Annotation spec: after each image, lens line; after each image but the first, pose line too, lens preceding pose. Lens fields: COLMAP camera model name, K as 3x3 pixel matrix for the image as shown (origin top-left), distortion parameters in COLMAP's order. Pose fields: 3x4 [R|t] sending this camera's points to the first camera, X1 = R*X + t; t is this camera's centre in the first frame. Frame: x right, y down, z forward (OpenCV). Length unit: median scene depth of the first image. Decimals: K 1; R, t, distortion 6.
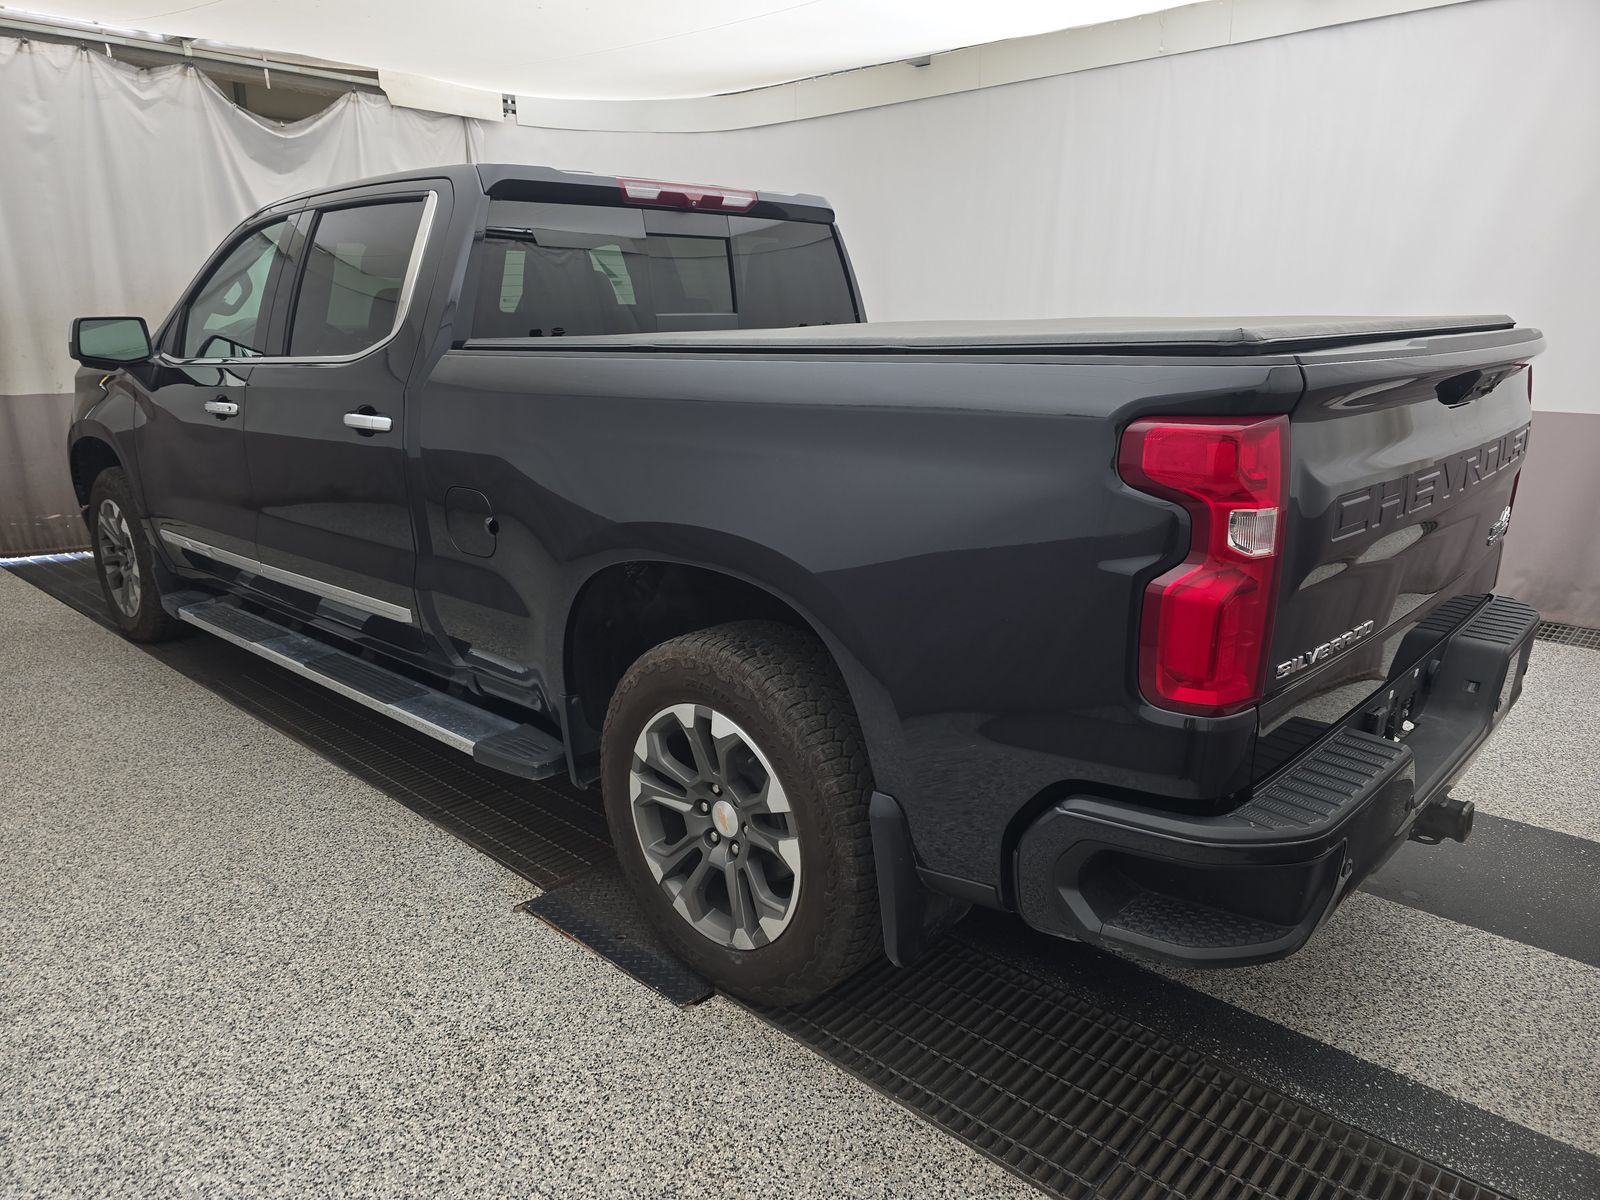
lens RADIAL K [[1047.8, 0, 800.5], [0, 1047.8, 602.8], [0, 0, 1]] dist [0.004603, -0.003276]
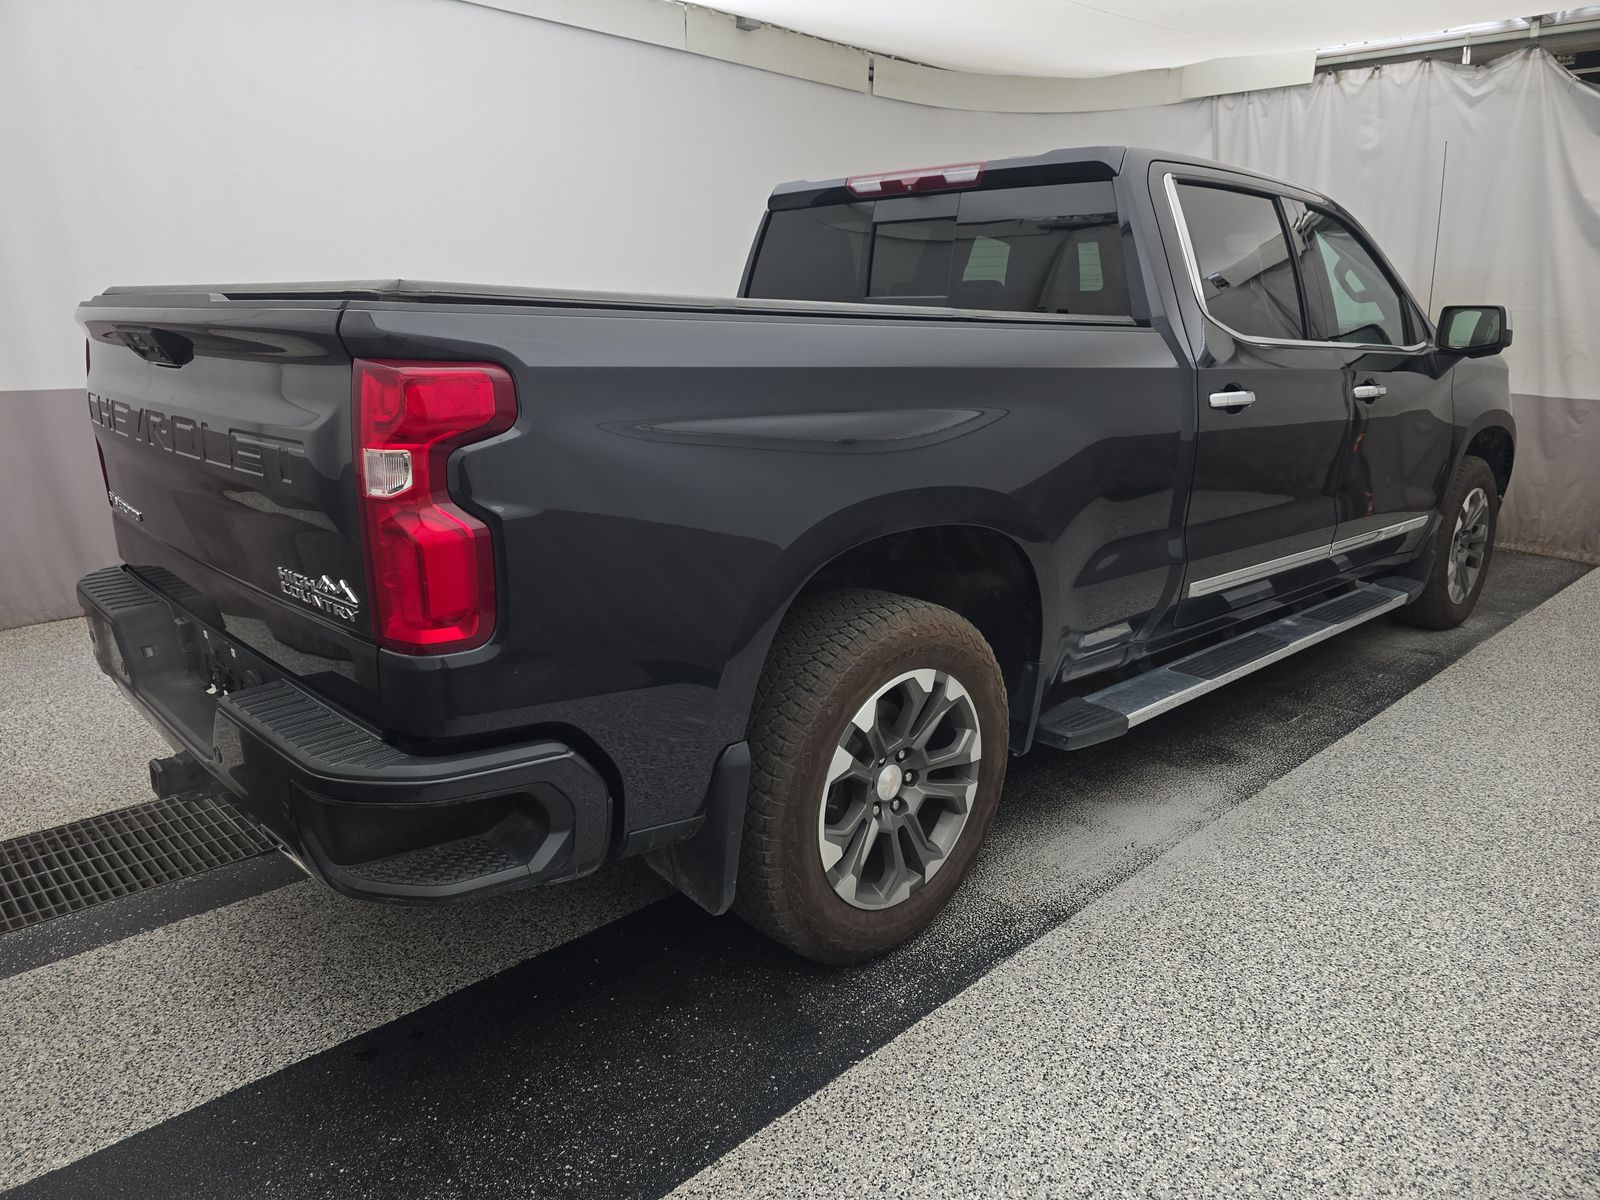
lens RADIAL K [[1121.9, 0, 898.4], [0, 1121.9, 647.2], [0, 0, 1]] dist [-0.001992, 0.000565]
pose [[-0.012761, 0.291115, -0.956603, 1.056980], [-0.282465, 0.916666, 0.282730, -0.274745], [0.959193, 0.273815, 0.070532, 1.025767]]
